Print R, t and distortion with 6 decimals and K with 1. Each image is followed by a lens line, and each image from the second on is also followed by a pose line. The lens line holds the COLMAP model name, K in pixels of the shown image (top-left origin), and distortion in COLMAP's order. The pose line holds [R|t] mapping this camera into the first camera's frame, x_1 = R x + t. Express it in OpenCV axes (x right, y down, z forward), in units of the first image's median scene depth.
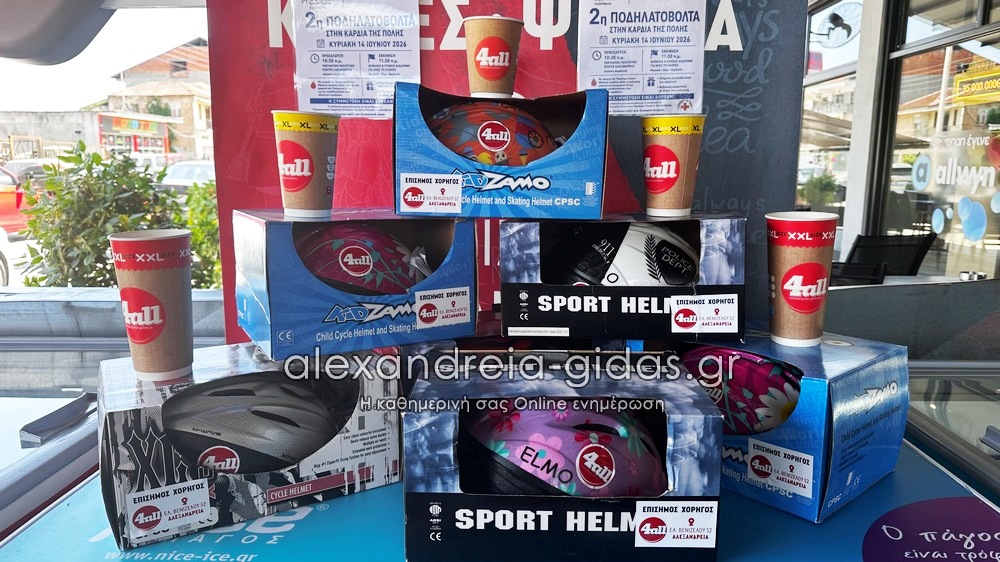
lens RADIAL K [[701.3, 0, 496.6], [0, 701.3, 286.6], [0, 0, 1]] dist [0.124973, -0.198894]
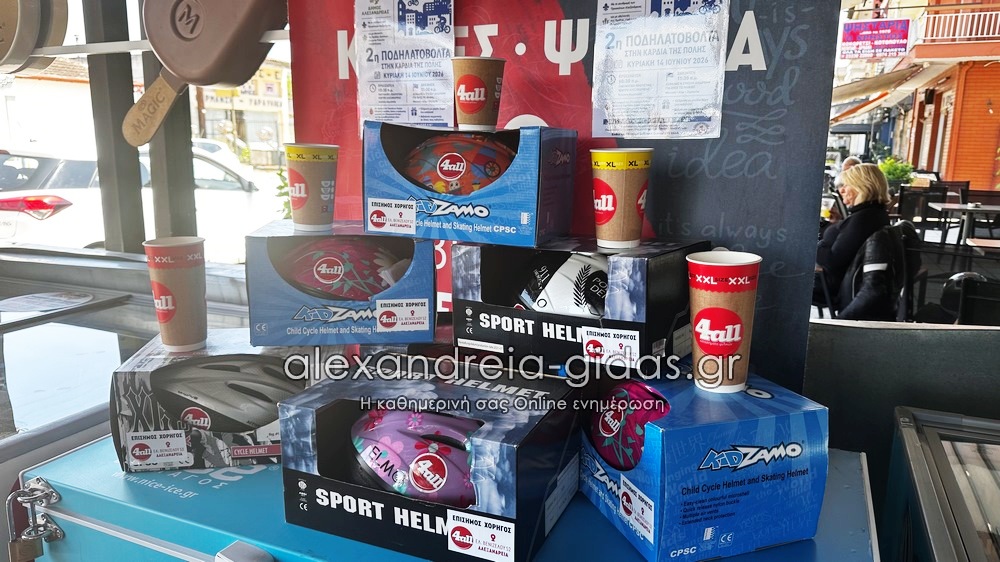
lens RADIAL K [[701.3, 0, 496.6], [0, 701.3, 286.6], [0, 0, 1]] dist [0.124973, -0.198894]
pose [[0.927094, 0.082328, -0.365676, 0.499422], [-0.072747, 0.996551, 0.039929, -0.076564], [0.367702, -0.010416, 0.929885, -0.008357]]
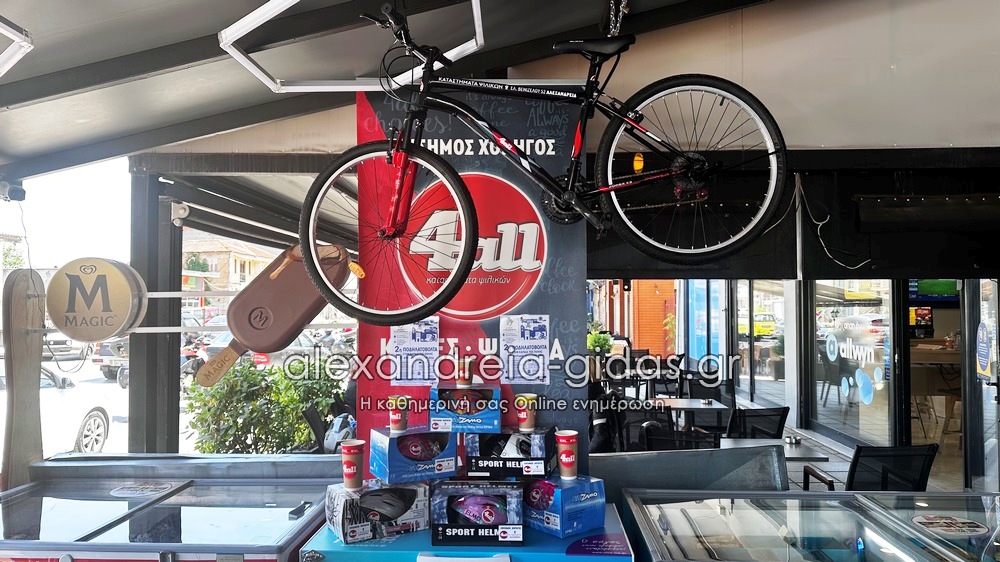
lens RADIAL K [[693.4, 0, 496.9], [0, 693.4, 285.5], [0, 0, 1]] dist [0.183961, -0.336184]
pose [[0.999742, -0.006228, -0.021840, 0.207276], [0.001719, 0.979653, -0.200692, -0.116928], [0.022645, 0.200603, 0.979411, -1.980941]]
